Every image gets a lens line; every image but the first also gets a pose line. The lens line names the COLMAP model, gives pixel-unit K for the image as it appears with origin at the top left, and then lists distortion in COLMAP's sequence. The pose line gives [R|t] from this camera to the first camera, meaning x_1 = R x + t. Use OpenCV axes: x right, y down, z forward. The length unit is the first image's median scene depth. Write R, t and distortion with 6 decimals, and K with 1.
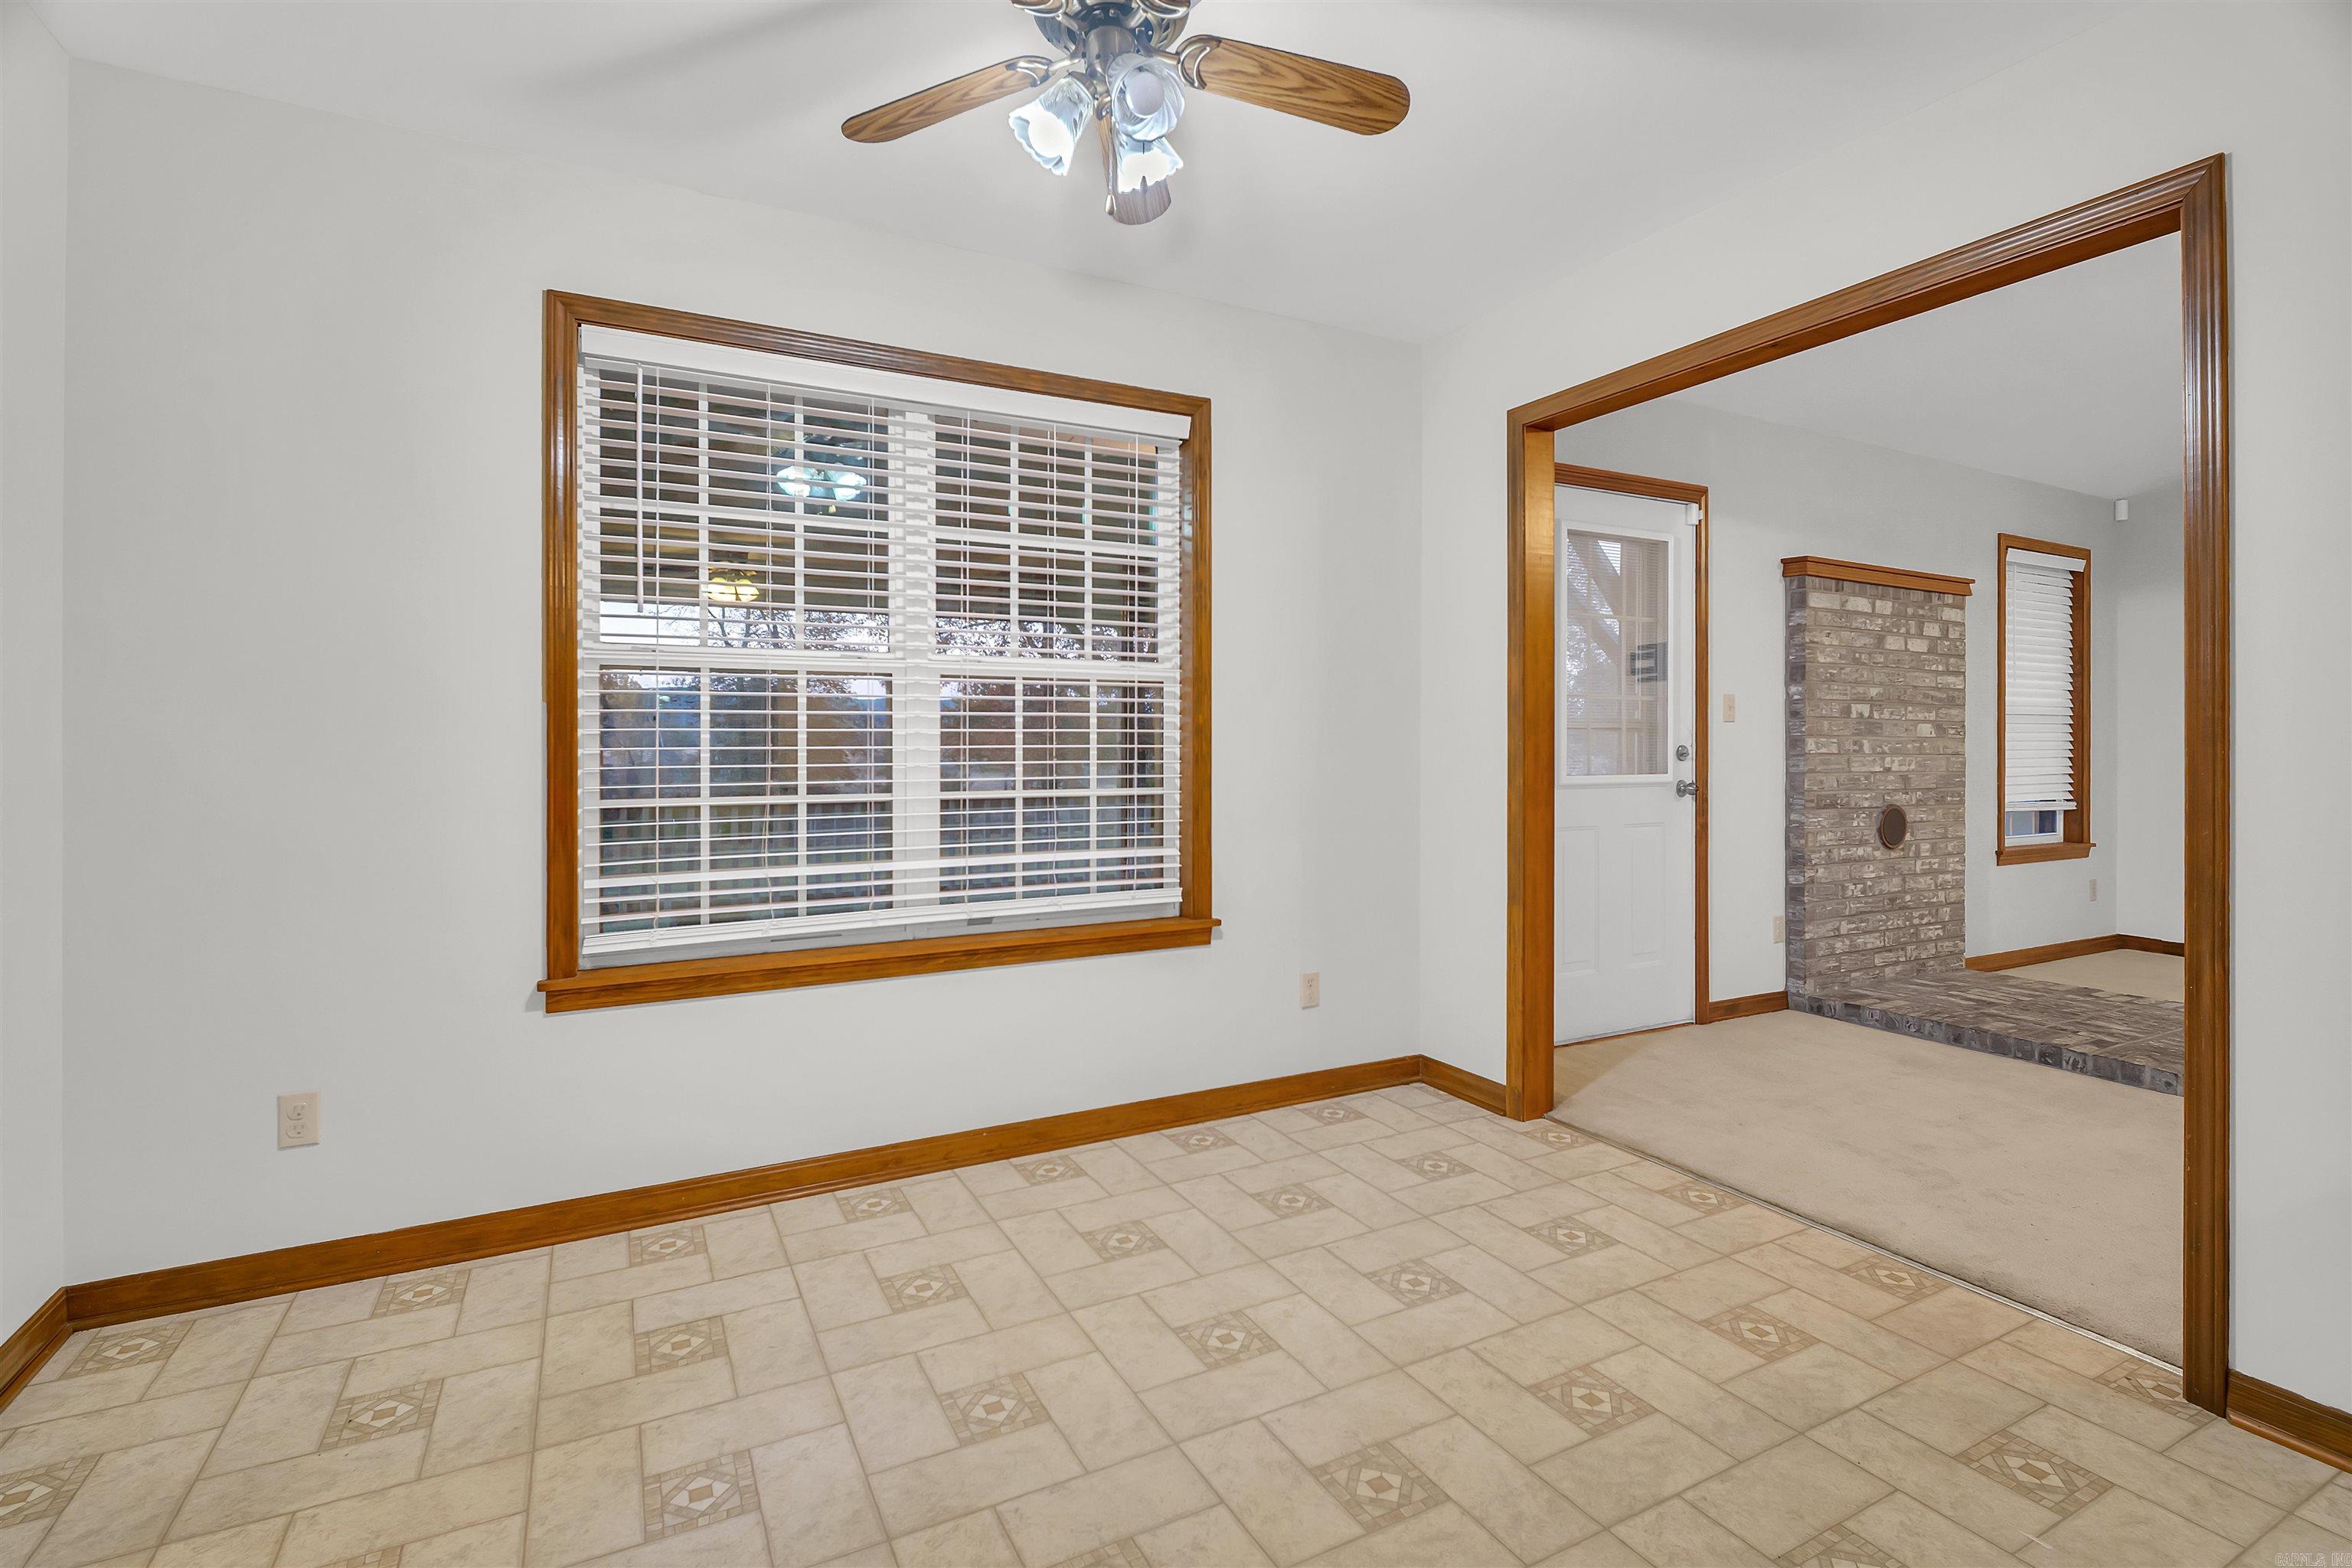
lens RADIAL K [[1083.0, 0, 1168.2], [0, 1083.0, 744.0], [0, 0, 1]] dist [-0.002761, -0.000658]
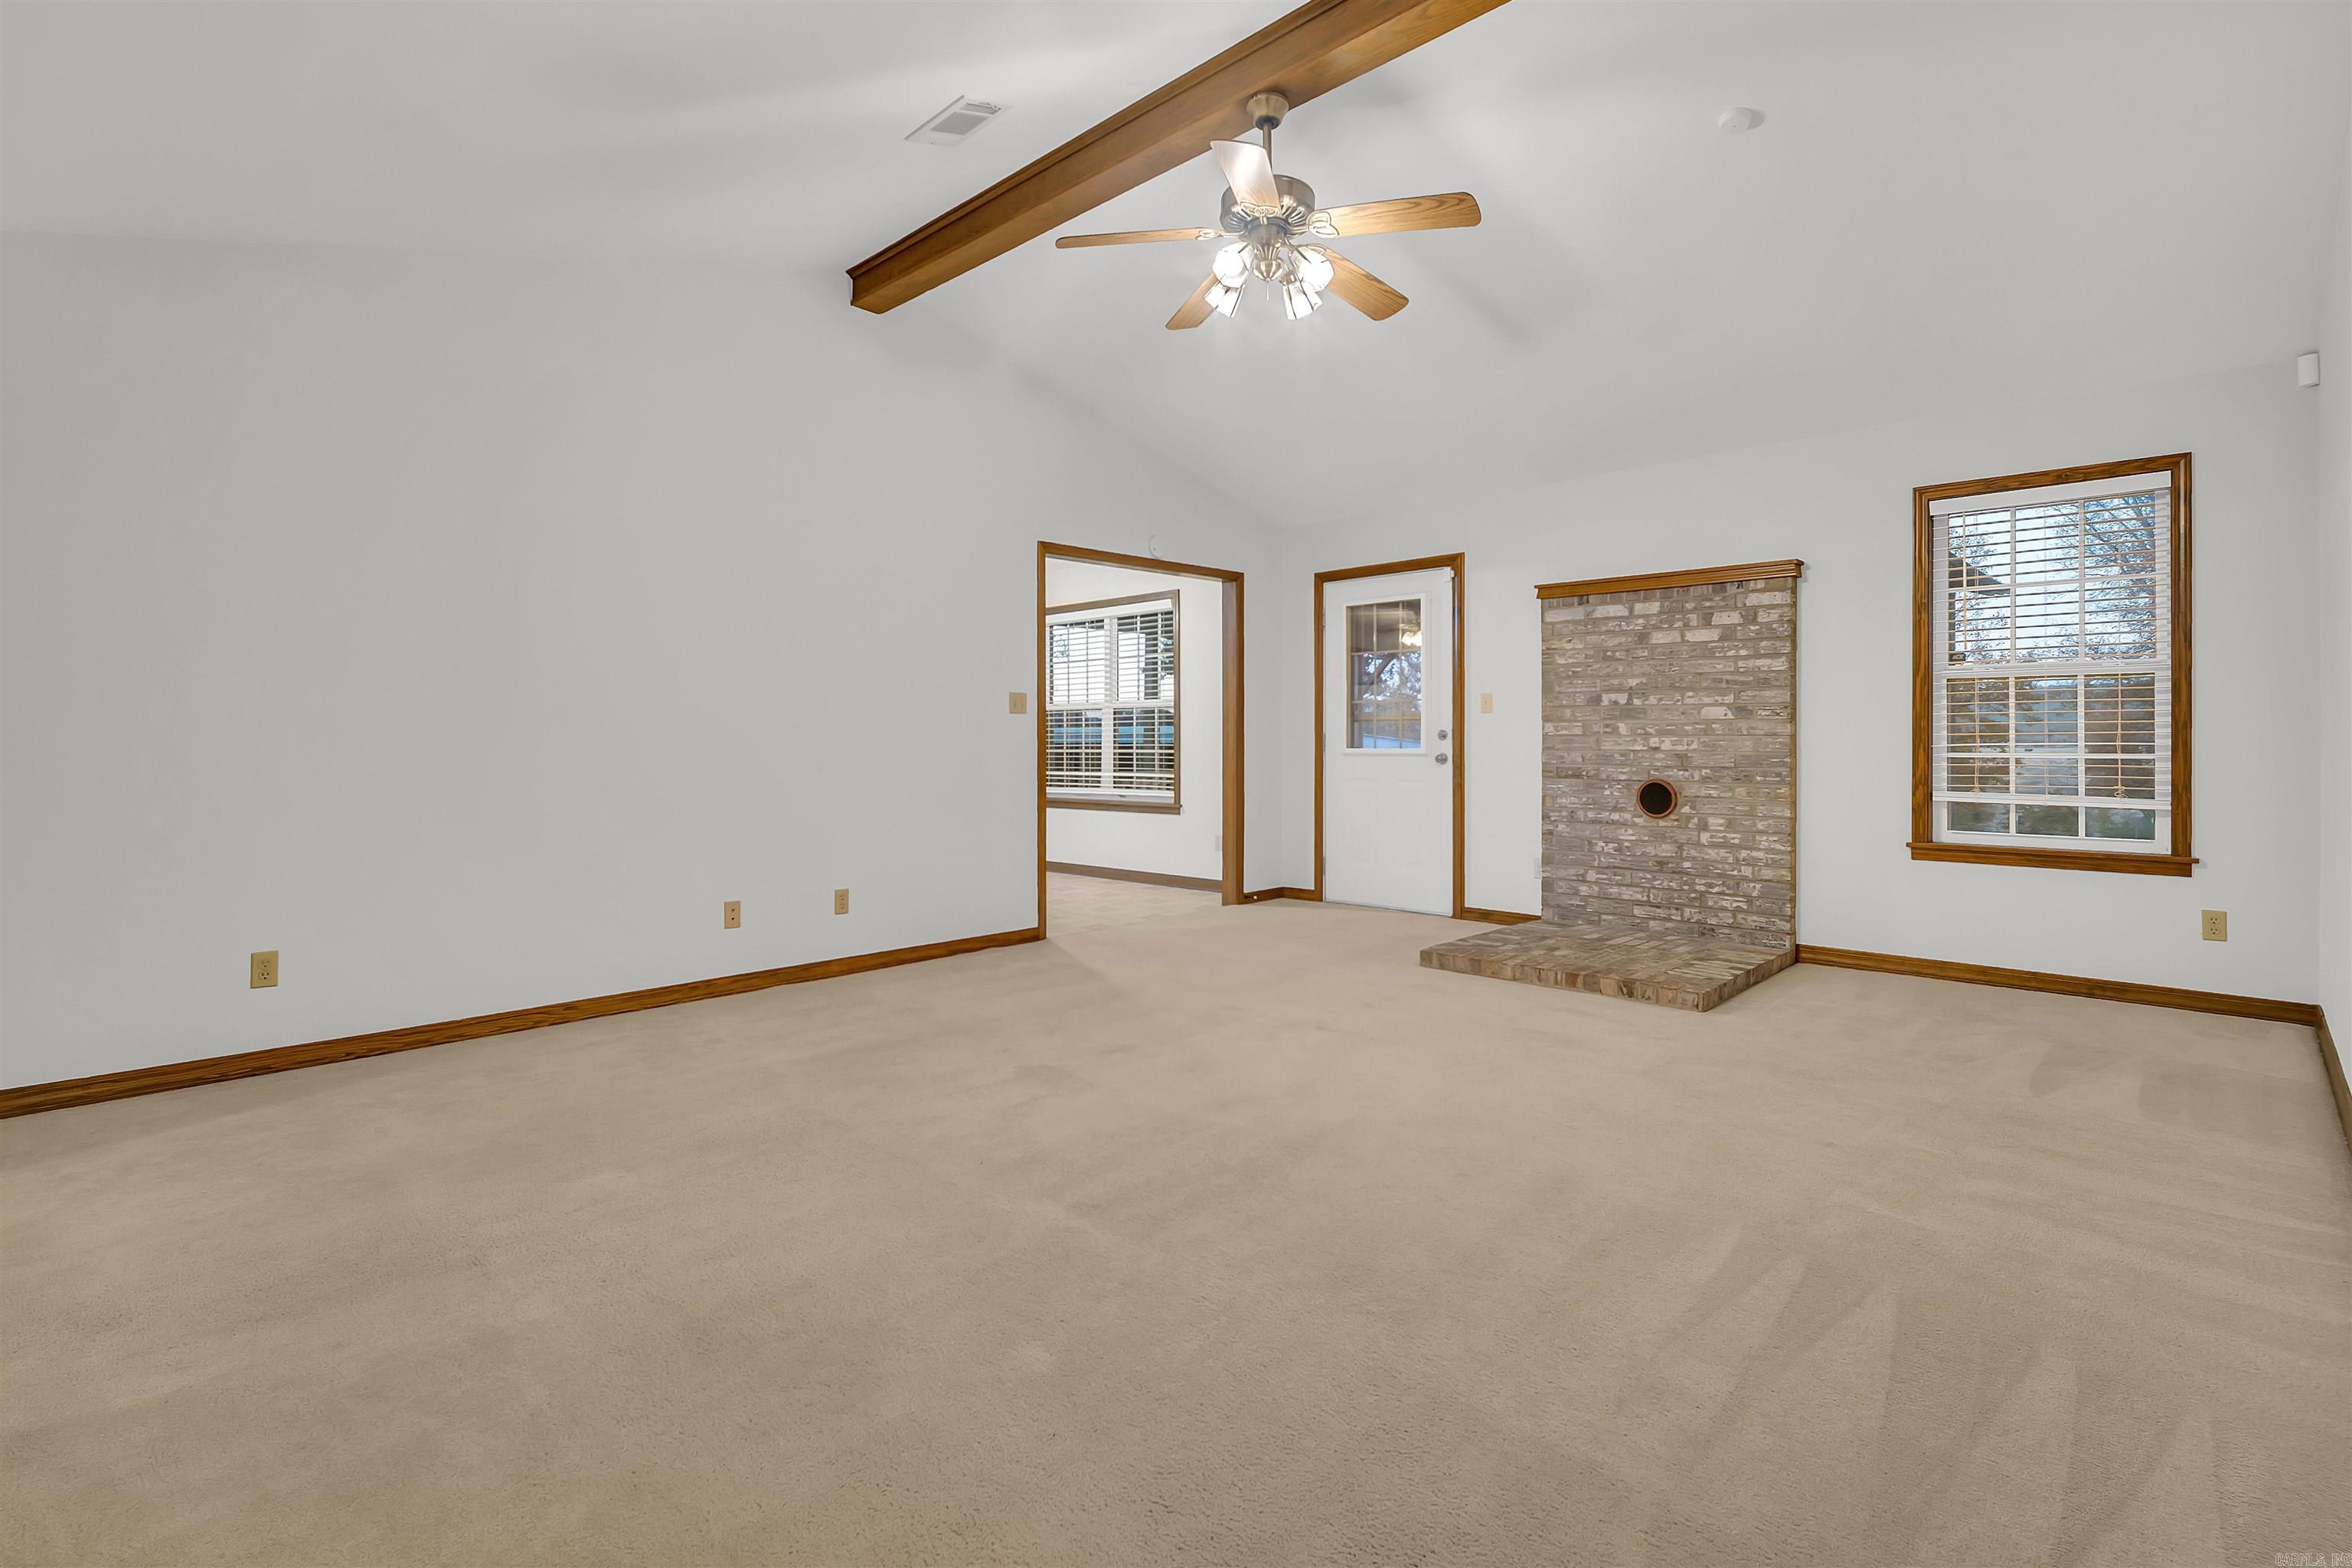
lens RADIAL K [[1083.0, 0, 1168.2], [0, 1083.0, 744.0], [0, 0, 1]] dist [-0.002761, -0.000658]
pose [[0.317516, -0.000471, -0.948253, 1.616055], [-0.000535, 1.000000, -0.000676, 0.020196], [0.948253, 0.000722, 0.317516, 0.147511]]
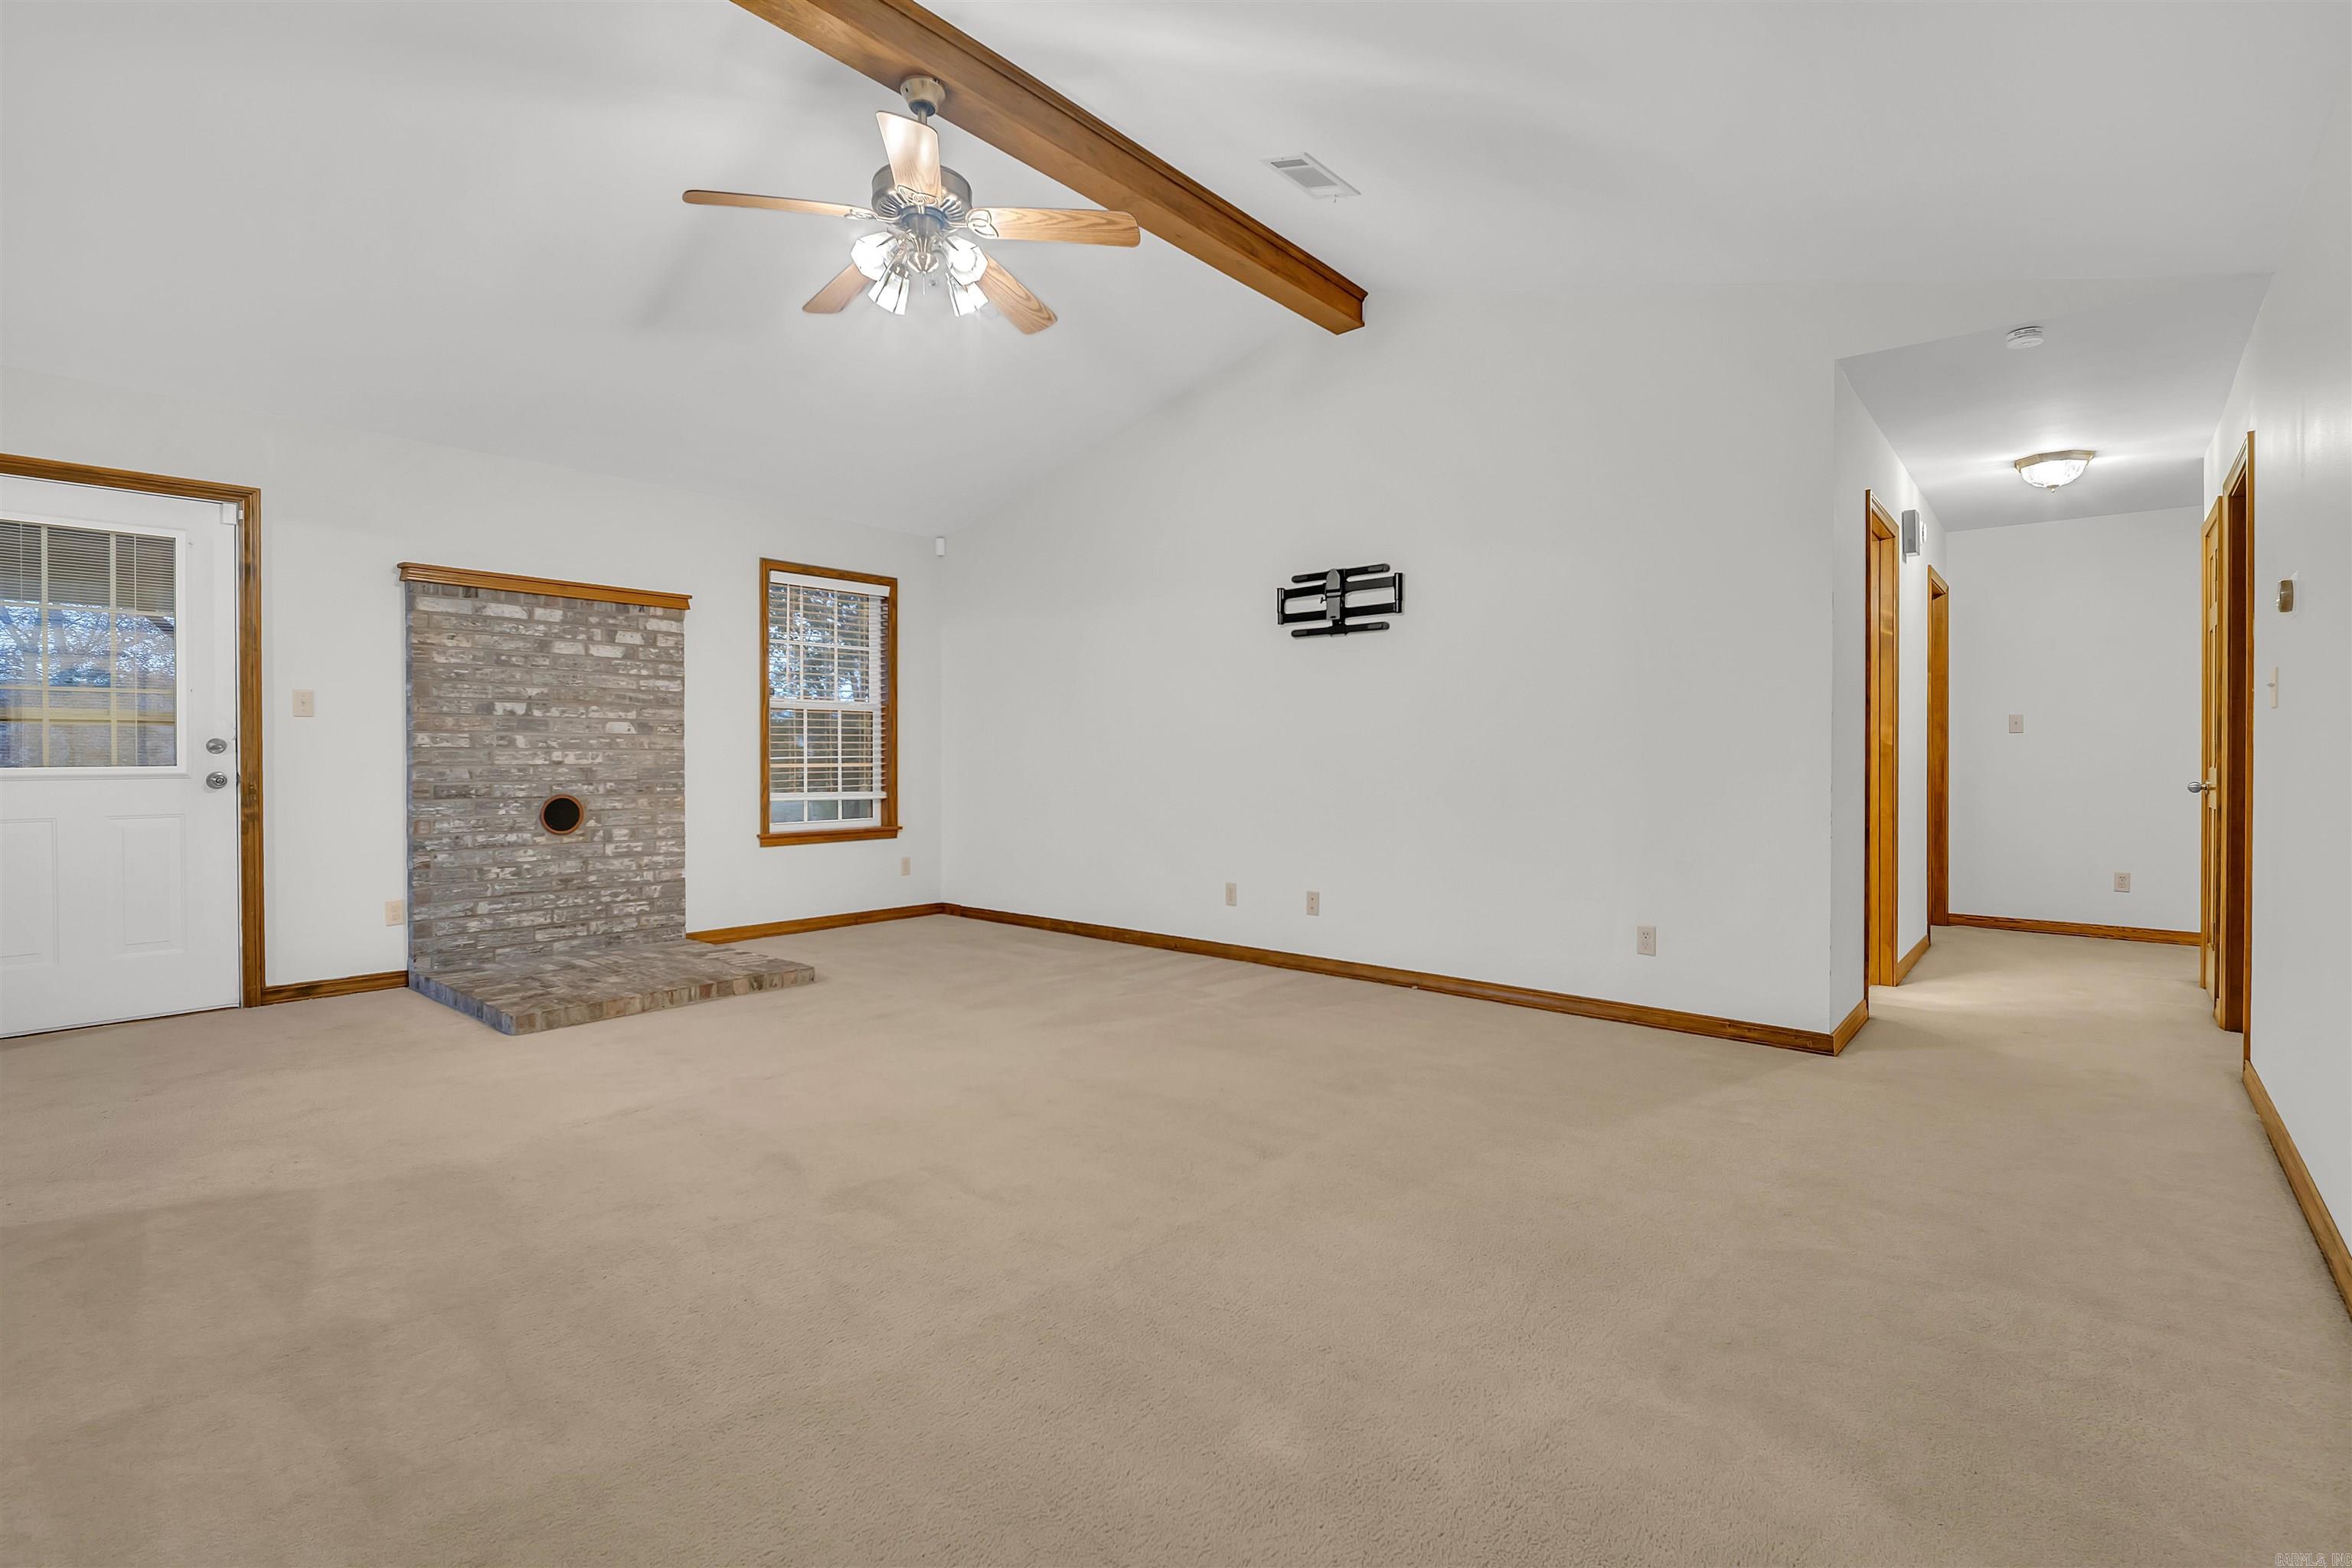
lens RADIAL K [[1076.9, 0, 1172.2], [0, 1076.9, 762.9], [0, 0, 1]] dist [-0.003654, -0.000898]
pose [[0.930695, -0.005416, 0.365755, 0.860745], [0.003463, 0.999976, 0.005995, 0.019721], [-0.365779, -0.004312, 0.930692, -0.253094]]
